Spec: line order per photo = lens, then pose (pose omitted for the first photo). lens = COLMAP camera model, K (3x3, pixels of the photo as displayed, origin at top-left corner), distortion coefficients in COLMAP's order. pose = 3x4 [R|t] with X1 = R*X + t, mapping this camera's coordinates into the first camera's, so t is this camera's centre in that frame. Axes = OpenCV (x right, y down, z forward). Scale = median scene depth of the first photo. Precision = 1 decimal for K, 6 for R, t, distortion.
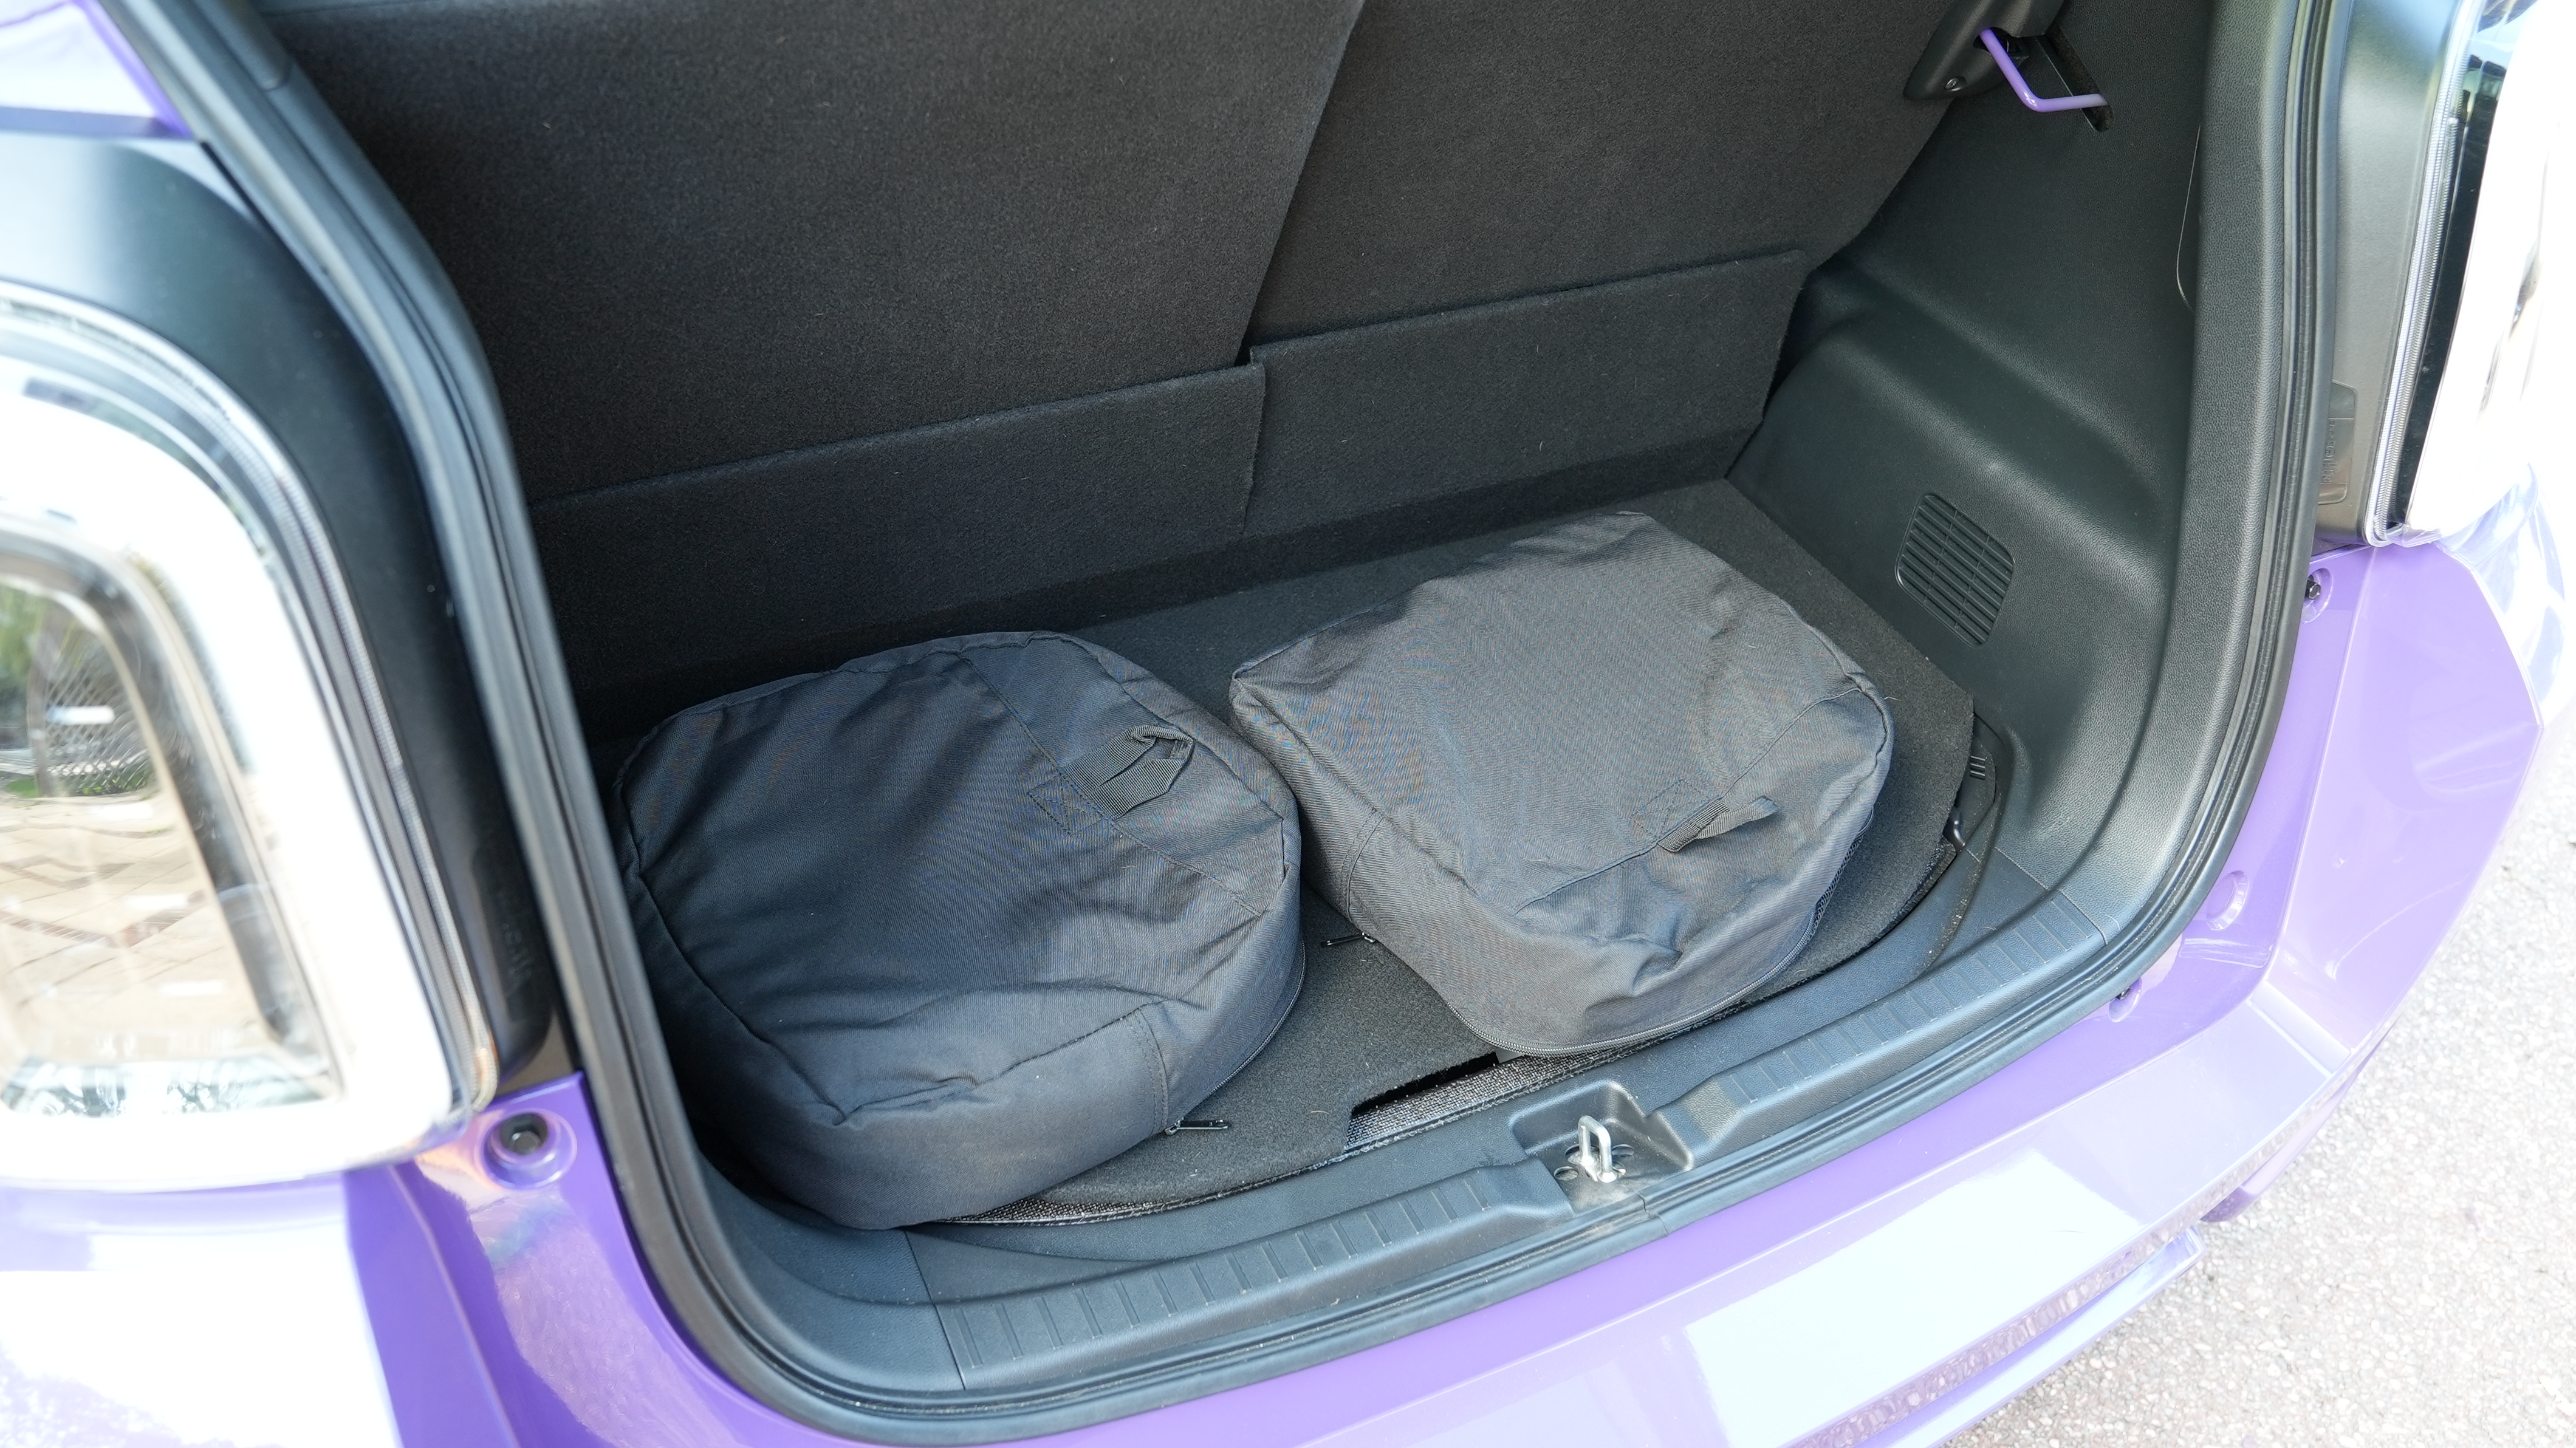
lens RADIAL K [[1780.3, 0, 1300.3], [0, 1780.3, 725.1], [0, 0, 1]] dist [-0.054650, 0.010637]
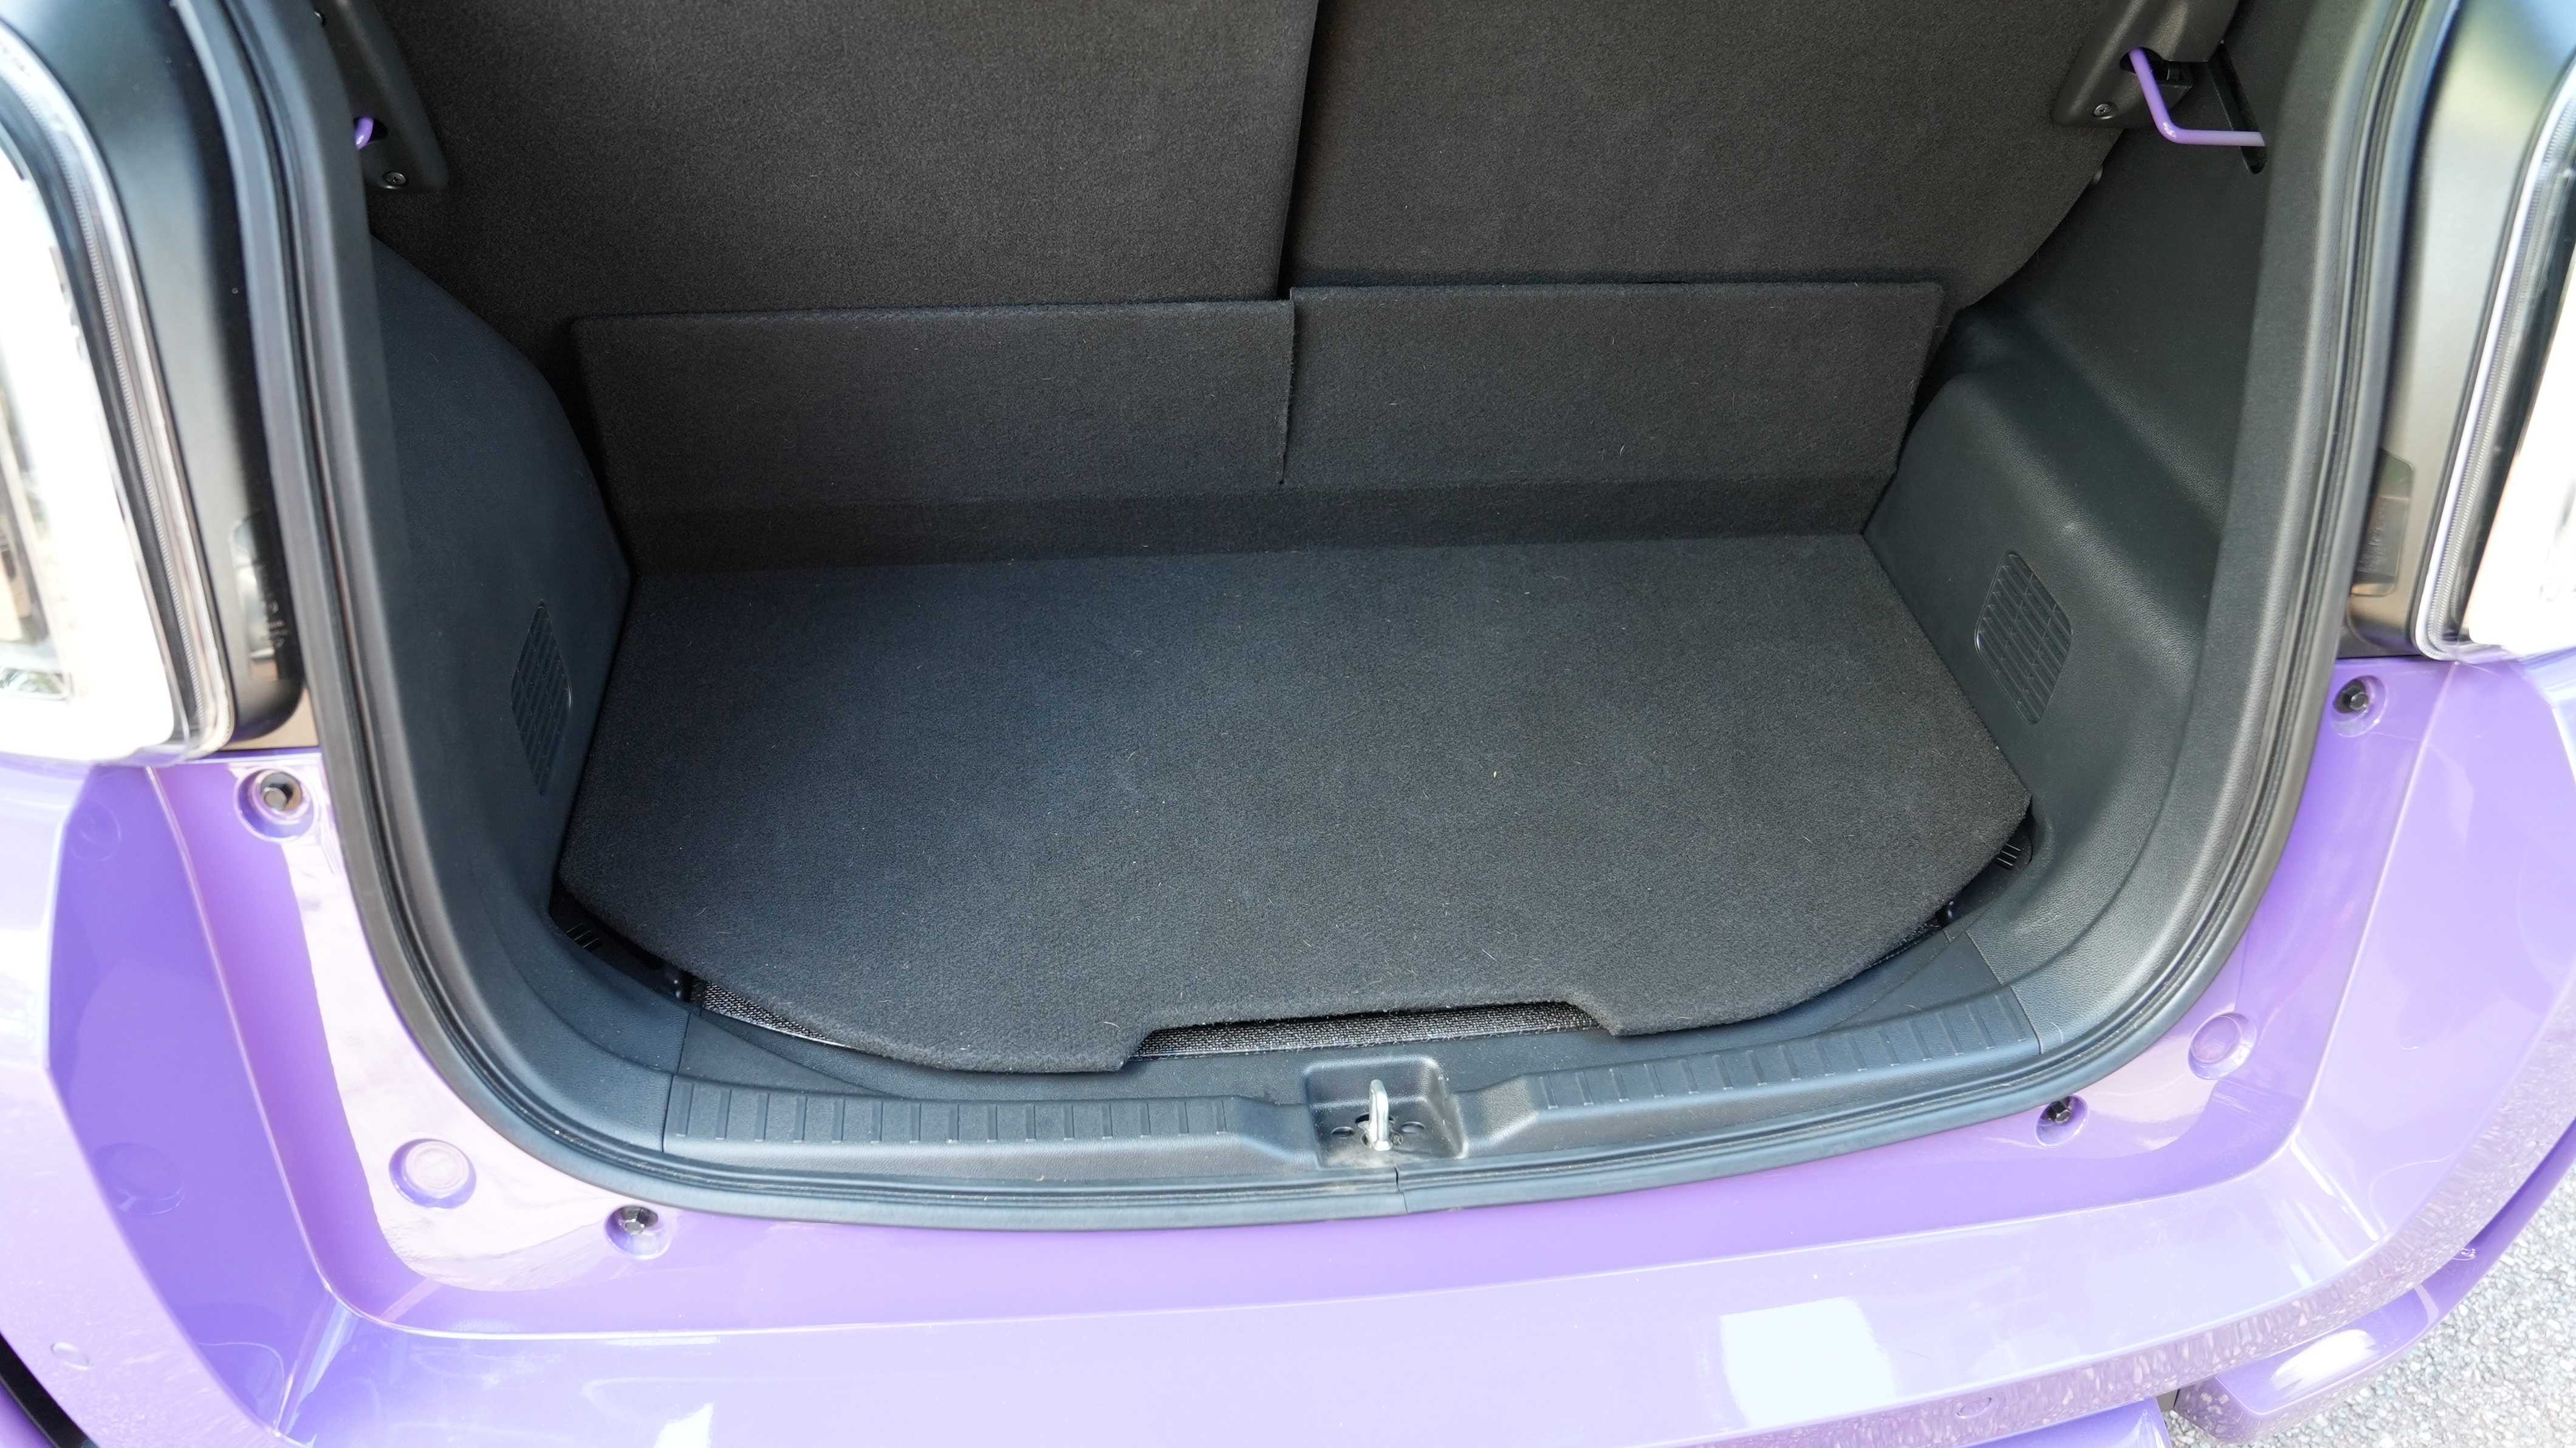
lens RADIAL K [[1780.3, 0, 1290.7], [0, 1780.3, 734.1], [0, 0, 1]] dist [-0.054650, 0.010637]
pose [[0.948013, 0.187125, -0.257403, 0.290231], [-0.195782, 0.980613, -0.008184, 0.046506], [0.250881, 0.058153, 0.966270, 0.037975]]
